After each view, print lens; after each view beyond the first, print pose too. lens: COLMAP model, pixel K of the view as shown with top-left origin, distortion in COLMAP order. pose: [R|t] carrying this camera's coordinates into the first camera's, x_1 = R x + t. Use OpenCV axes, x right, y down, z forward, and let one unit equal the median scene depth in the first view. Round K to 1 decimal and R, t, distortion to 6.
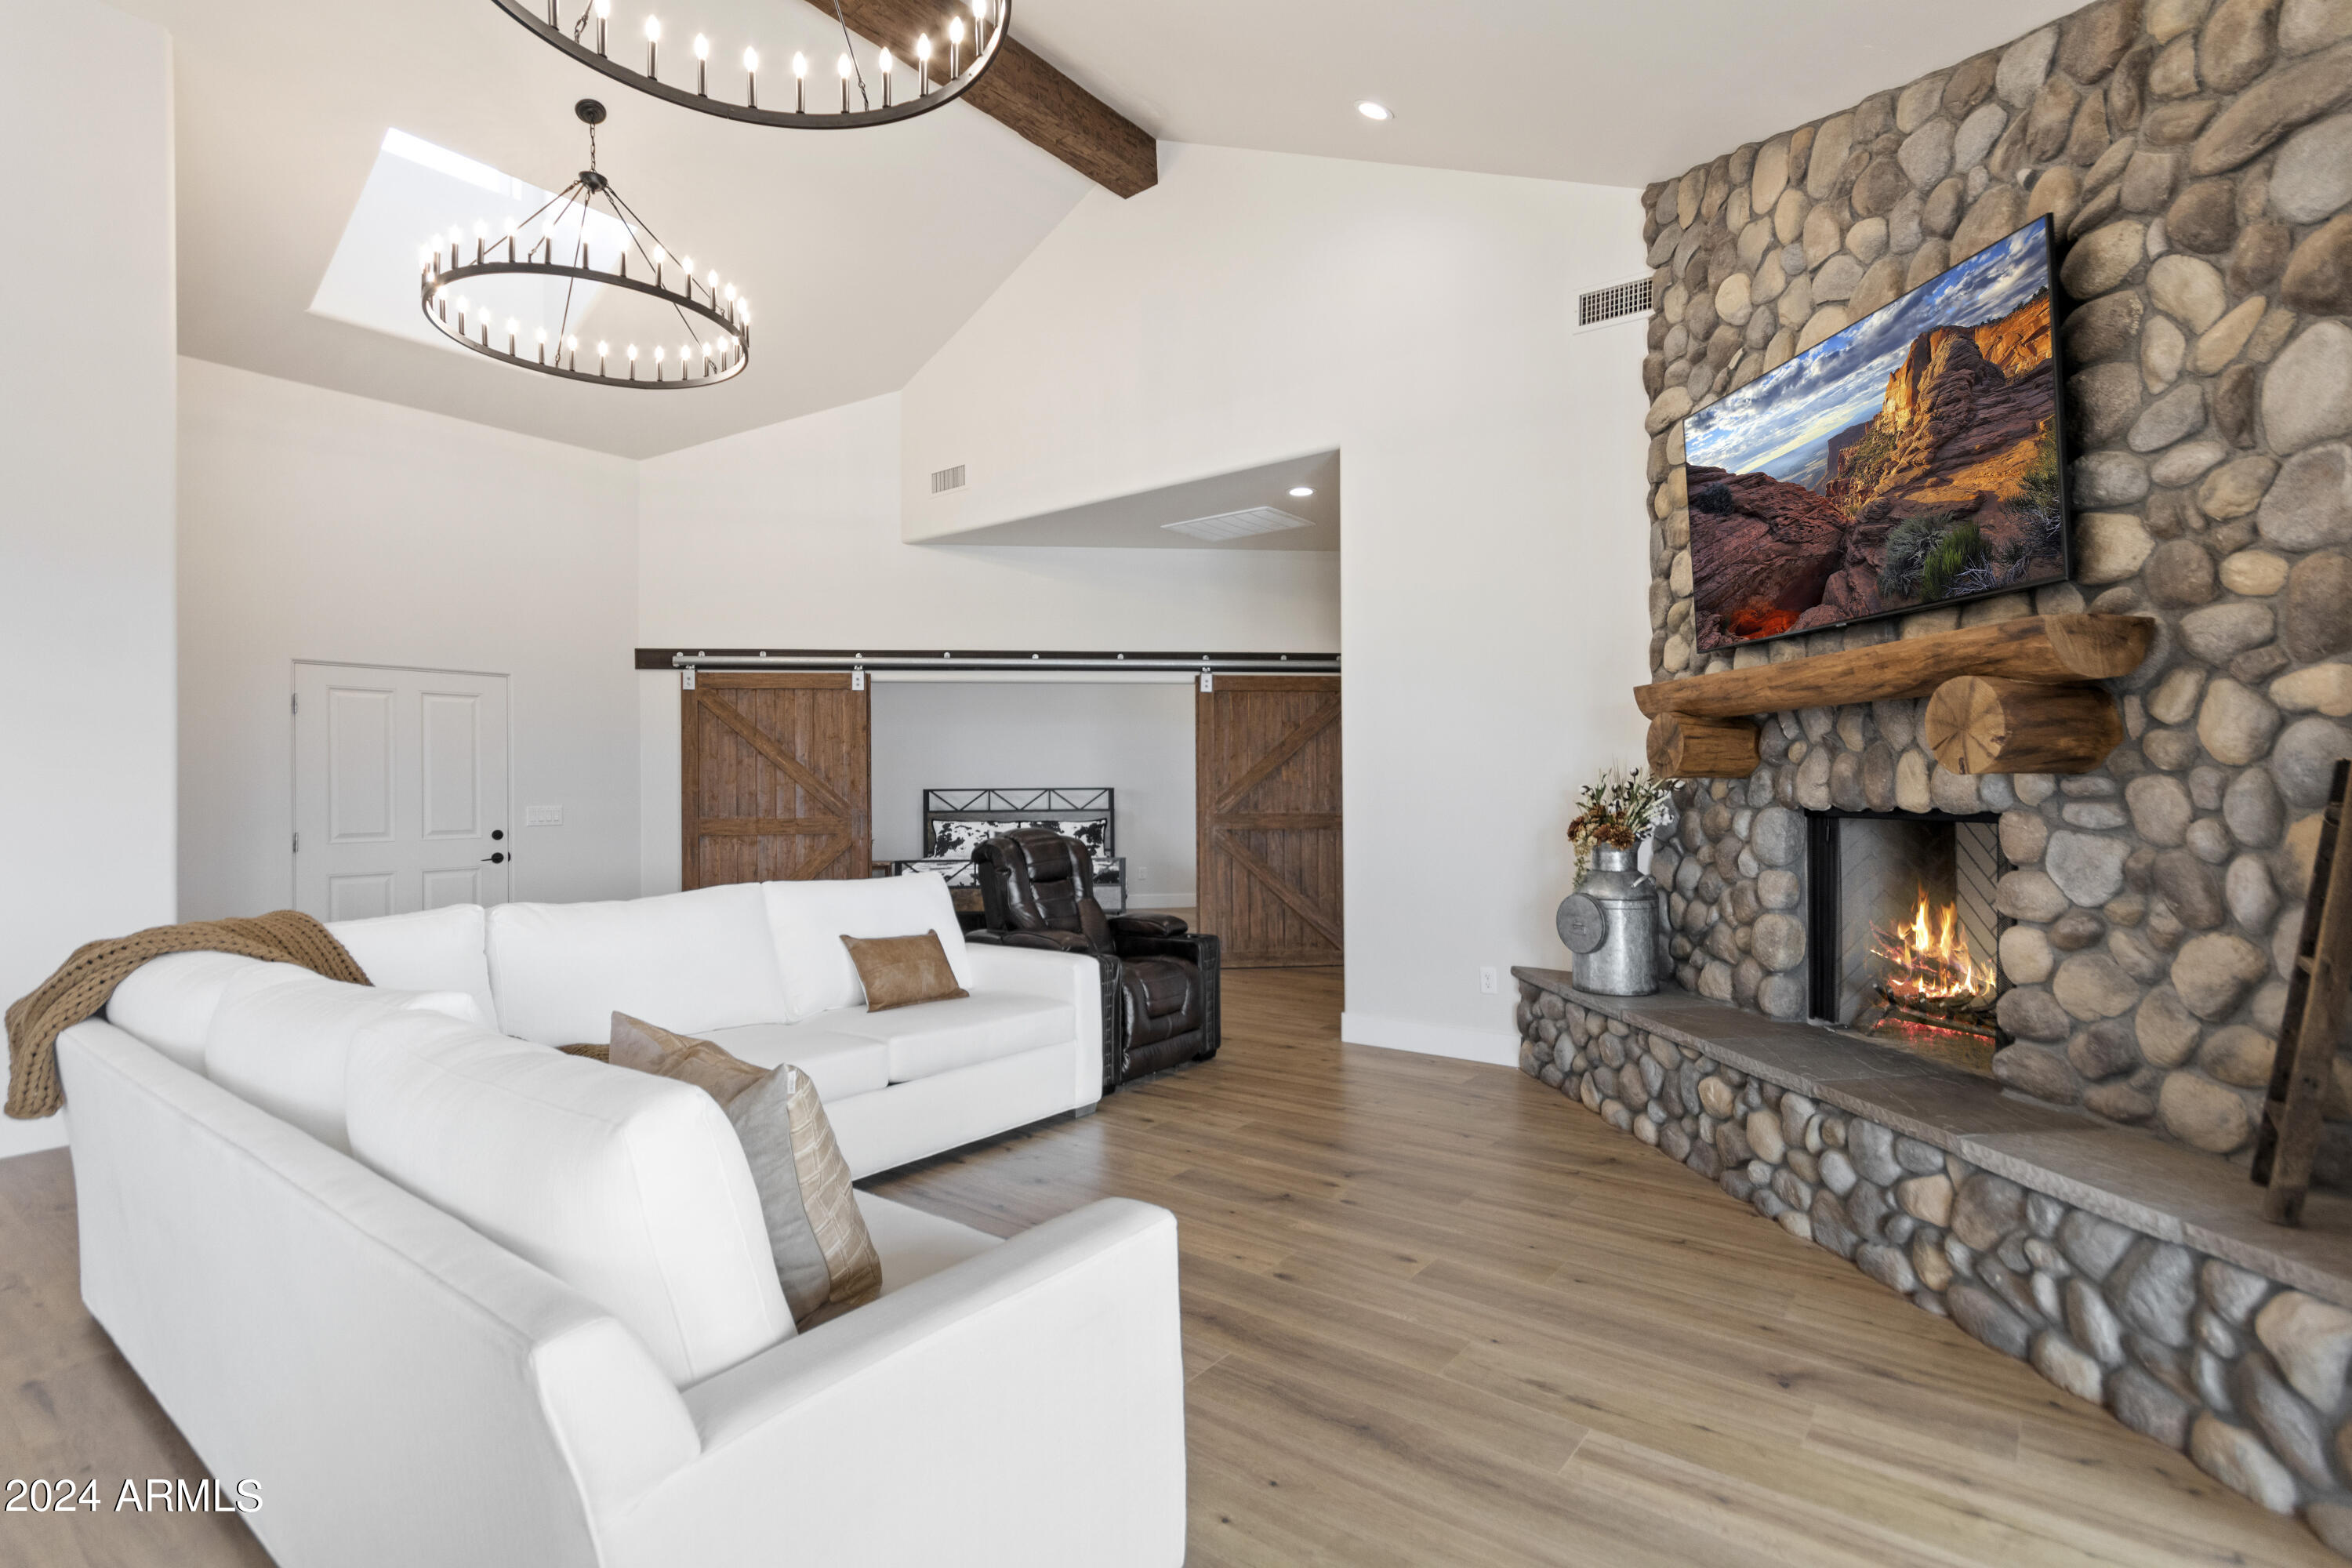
lens RADIAL K [[1090.8, 0, 1191.9], [0, 1090.8, 788.4], [0, 0, 1]] dist [0.013997, 0.001873]
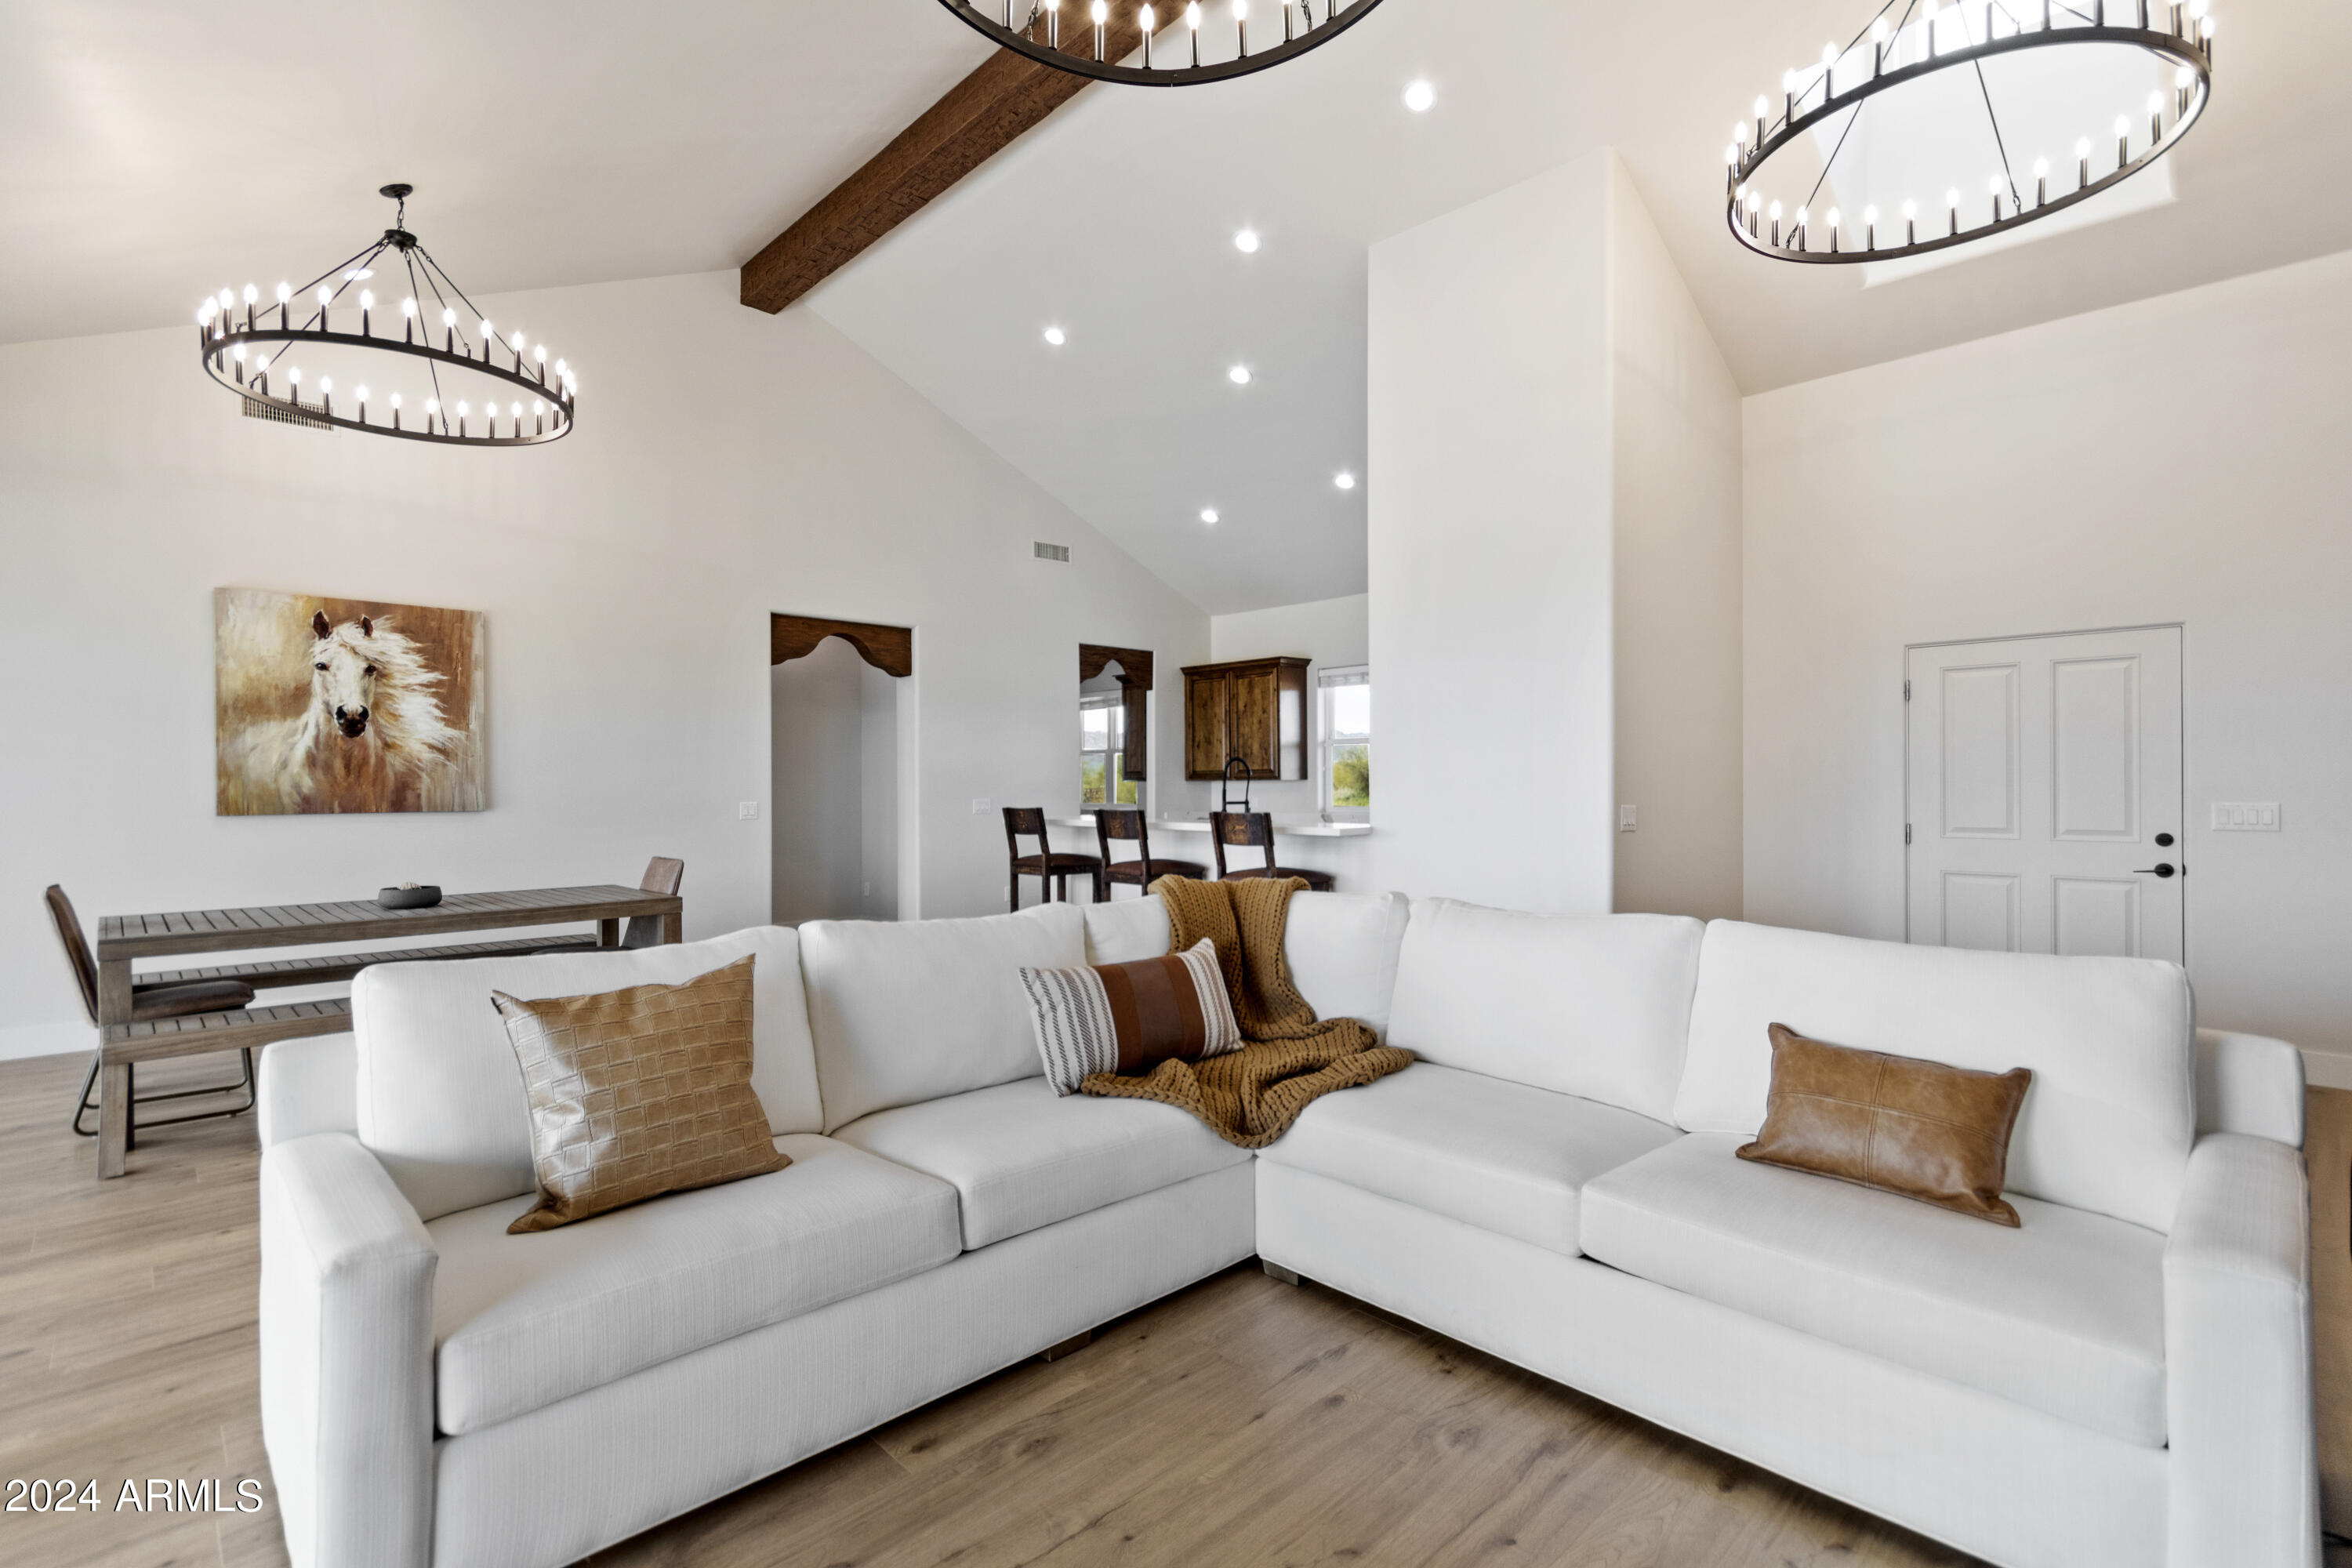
lens RADIAL K [[1088.1, 0, 1188.8], [0, 1088.1, 782.9], [0, 0, 1]] dist [0.023048, -0.004061]
pose [[-0.106633, 0.004822, -0.994287, 0.277914], [0.005085, 0.999978, 0.004305, -0.004459], [0.994285, -0.004597, -0.106655, 0.630541]]
